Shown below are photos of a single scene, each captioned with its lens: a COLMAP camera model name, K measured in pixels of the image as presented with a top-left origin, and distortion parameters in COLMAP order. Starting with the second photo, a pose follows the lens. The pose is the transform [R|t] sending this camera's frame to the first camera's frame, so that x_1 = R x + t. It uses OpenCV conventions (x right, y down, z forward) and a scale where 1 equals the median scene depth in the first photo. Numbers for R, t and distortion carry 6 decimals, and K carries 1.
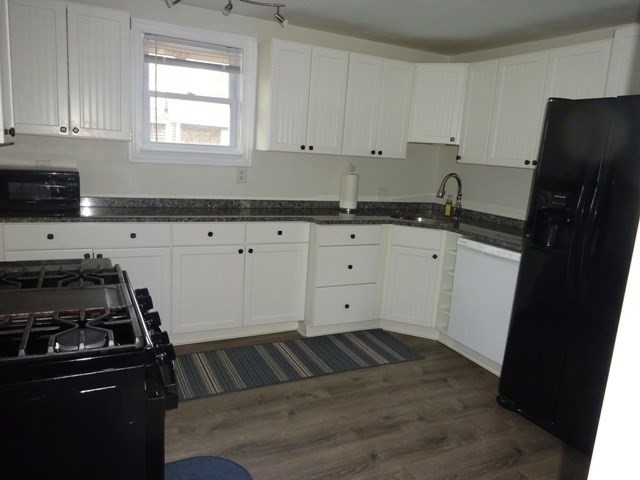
lens RADIAL K [[473.7, 0, 325.9], [0, 473.7, 238.2], [0, 0, 1]] dist [-0.001970, -0.002269]
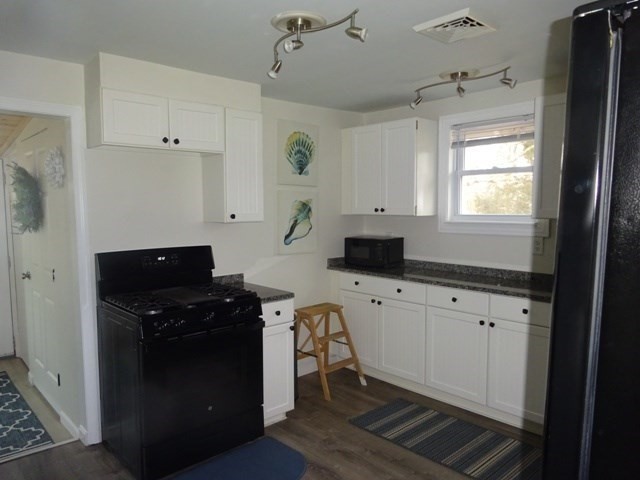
lens RADIAL K [[473.7, 0, 325.6], [0, 473.7, 246.1], [0, 0, 1]] dist [-0.001970, -0.002269]
pose [[0.283493, 0.006564, -0.958952, 0.643865], [-0.163505, 0.985665, -0.041590, -0.032453], [0.944933, 0.168584, 0.280503, 0.409305]]
